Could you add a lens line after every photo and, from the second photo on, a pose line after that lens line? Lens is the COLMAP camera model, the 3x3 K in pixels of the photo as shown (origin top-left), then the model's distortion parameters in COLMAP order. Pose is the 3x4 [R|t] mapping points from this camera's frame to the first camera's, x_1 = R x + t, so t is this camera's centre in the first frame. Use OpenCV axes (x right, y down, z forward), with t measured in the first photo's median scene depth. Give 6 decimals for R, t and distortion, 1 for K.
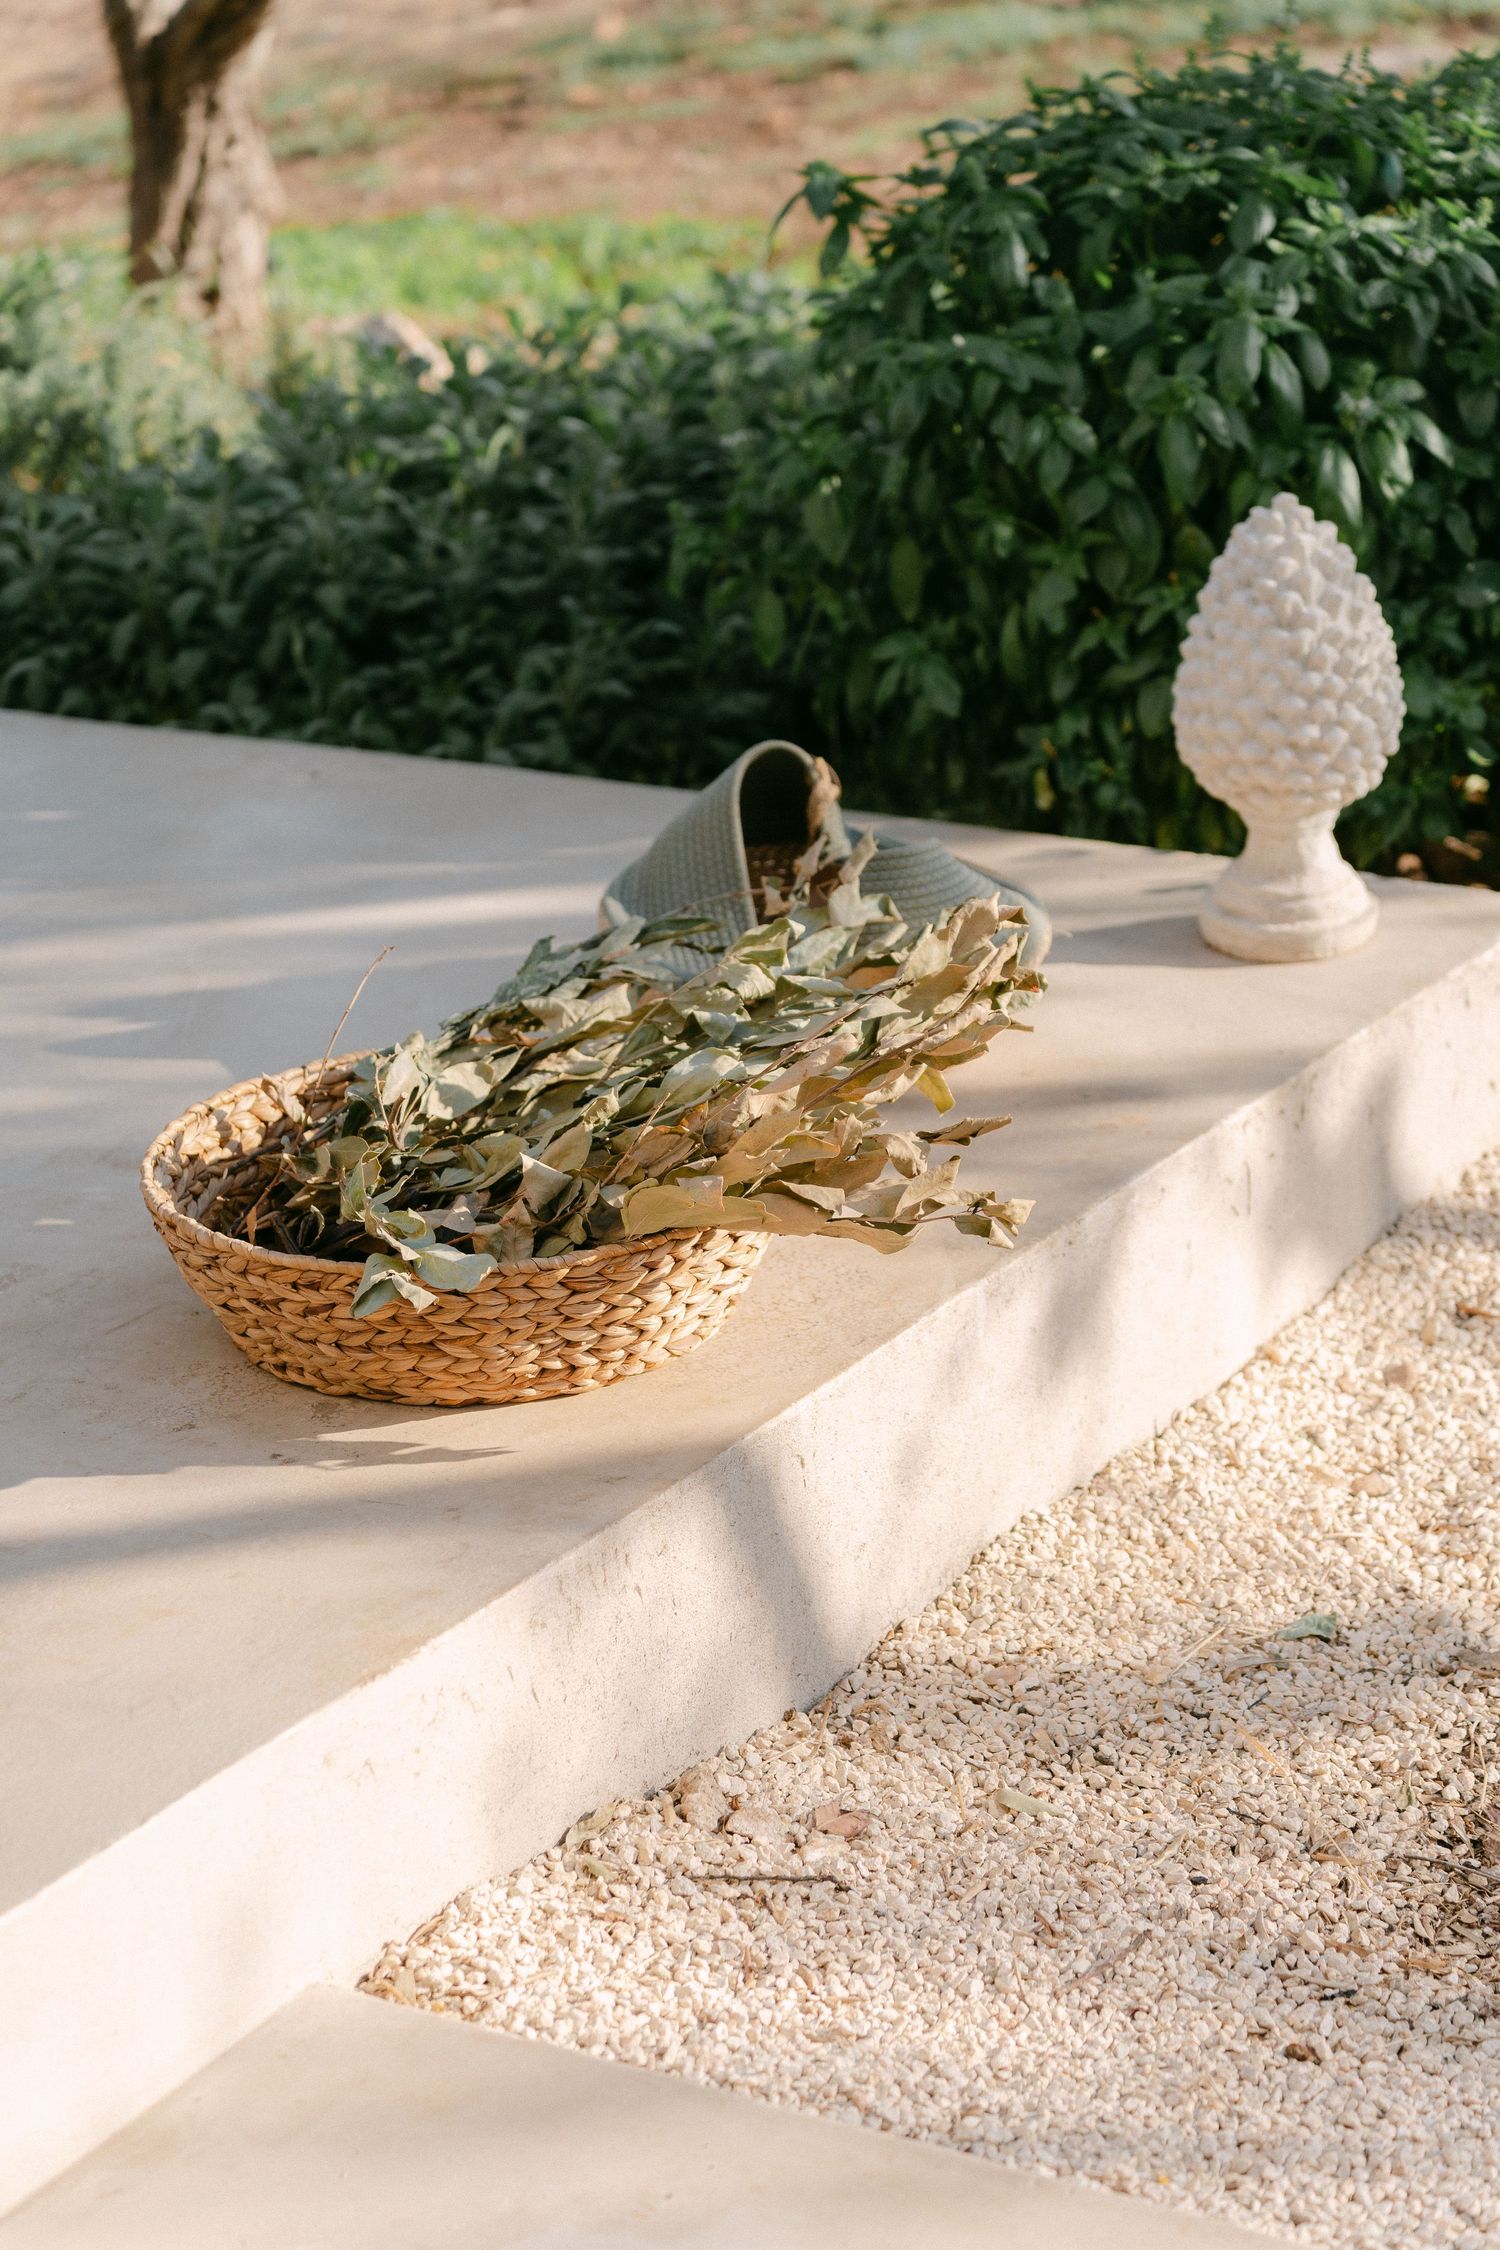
lens RADIAL K [[5399.1, 0, 749.2], [0, 5399.1, 1123.8], [0, 0, 1]] dist [-0.061042, 0.000000]
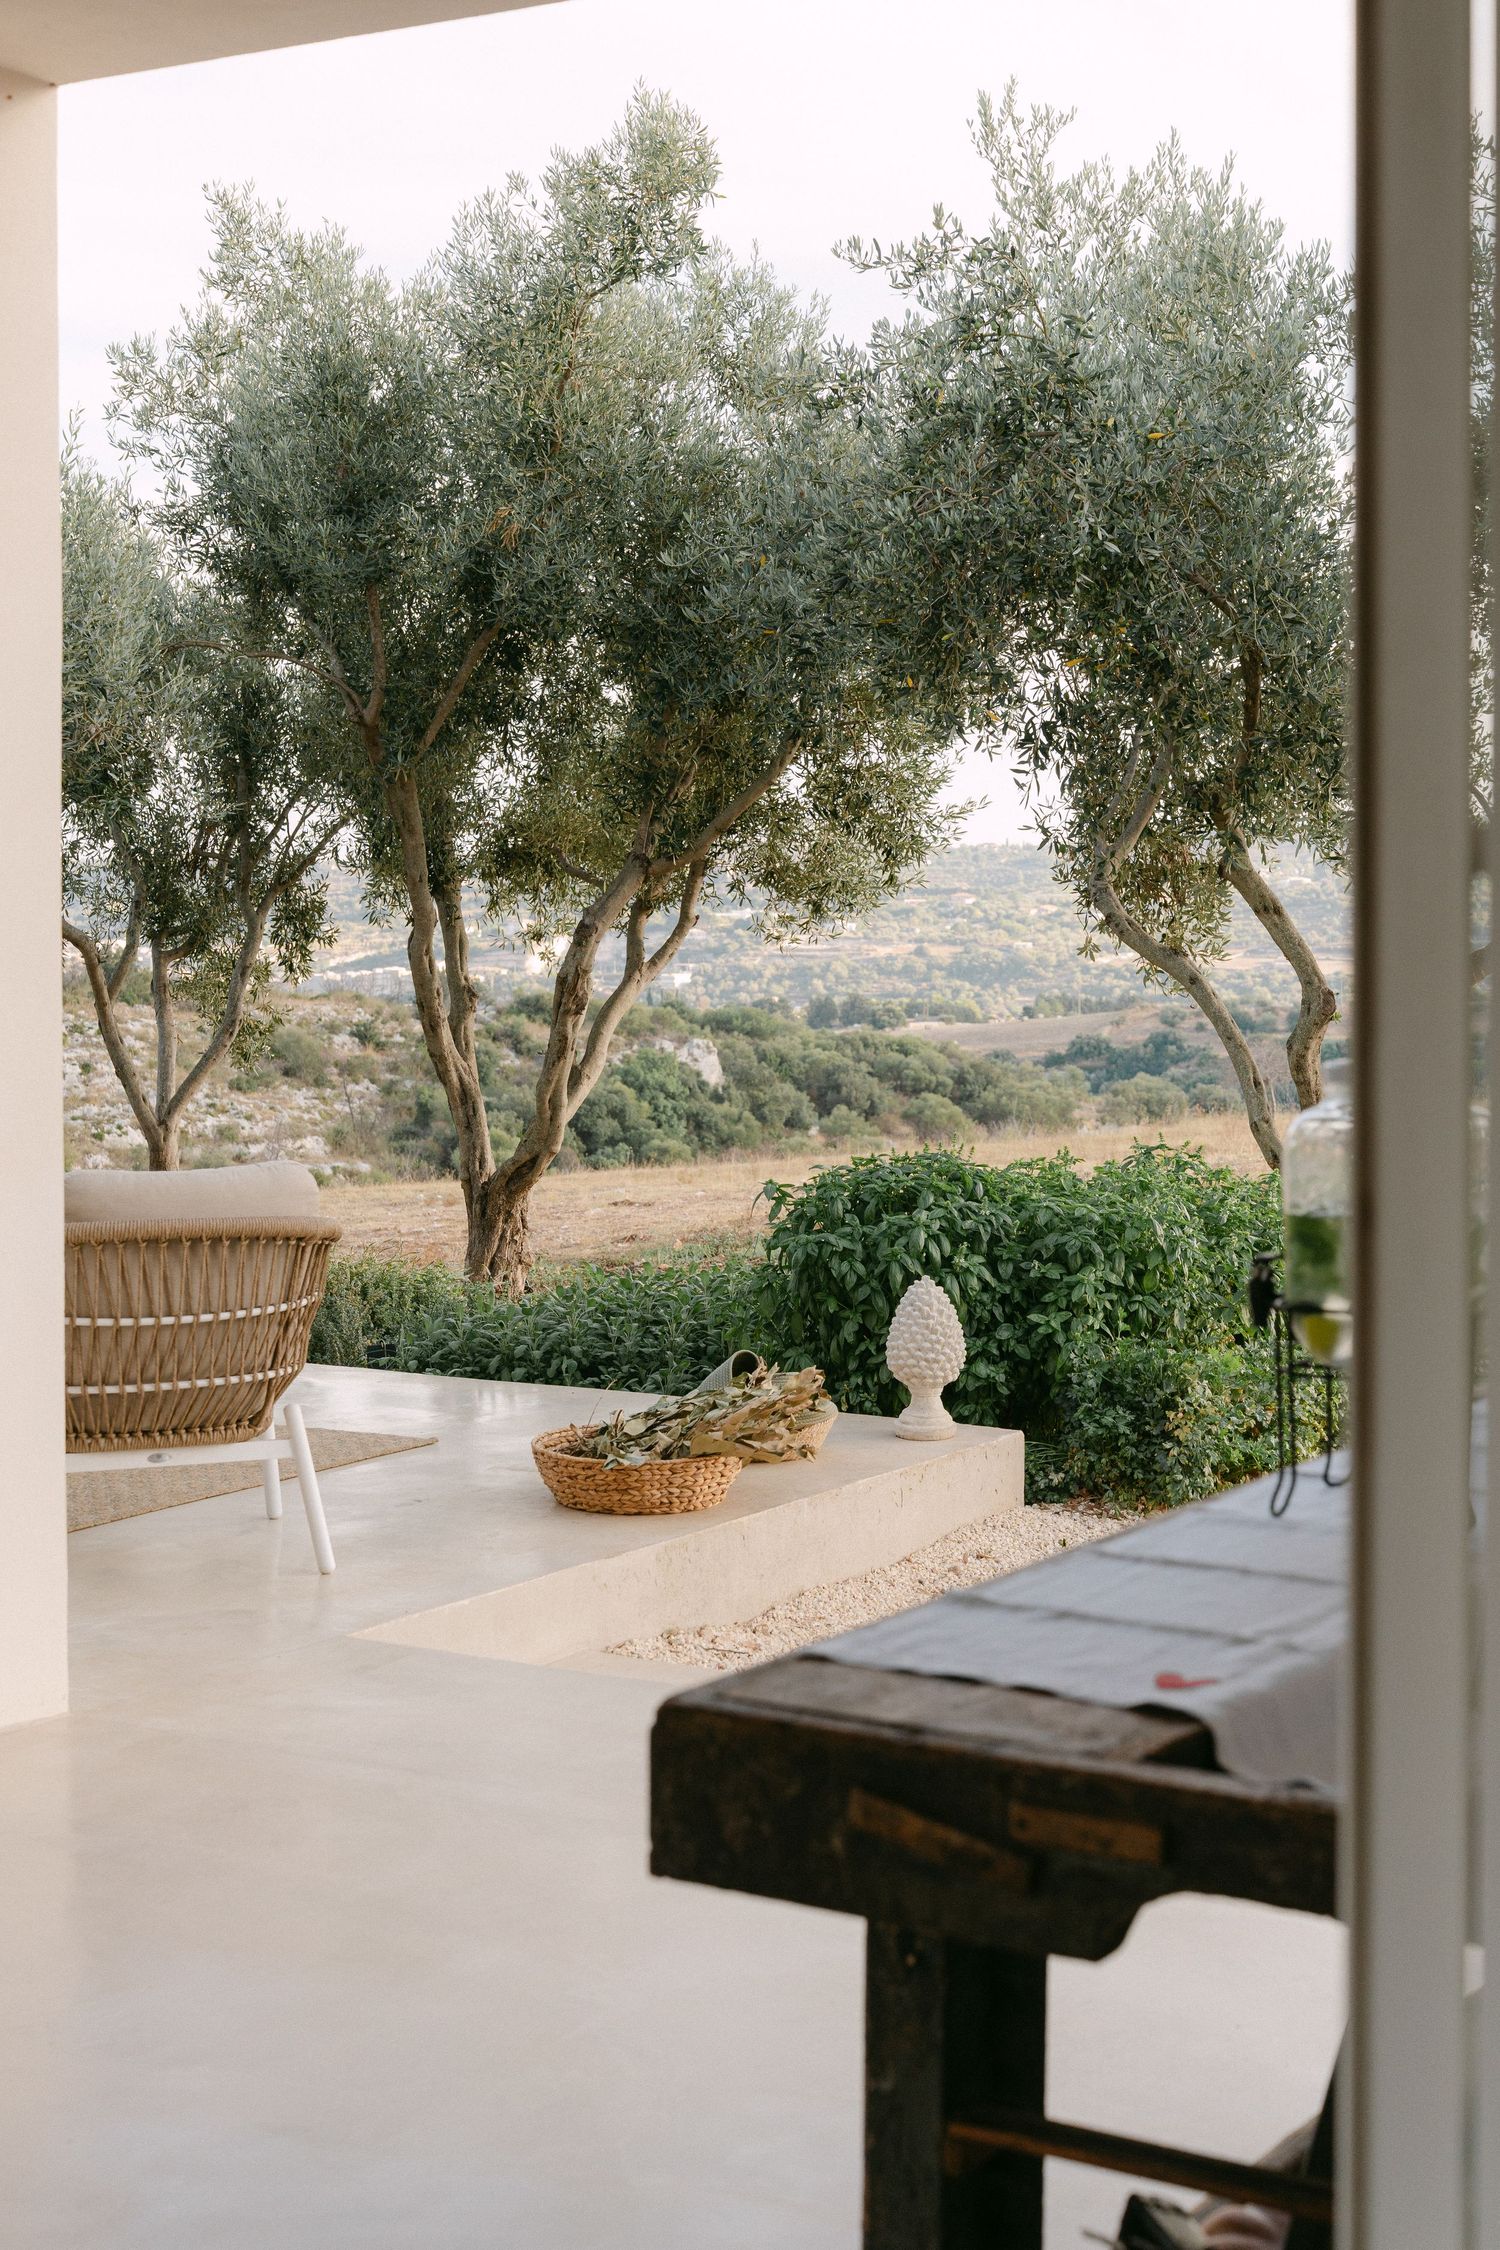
lens RADIAL K [[3318.8, 0, 782.4], [0, 3318.8, 1064.8], [0, 0, 1]] dist [-0.018411, 0.000000]
pose [[0.998954, 0.045329, 0.005946, 0.006128], [-0.041965, 0.960779, -0.274122, 0.240414], [-0.018139, 0.273586, 0.961676, -0.668593]]
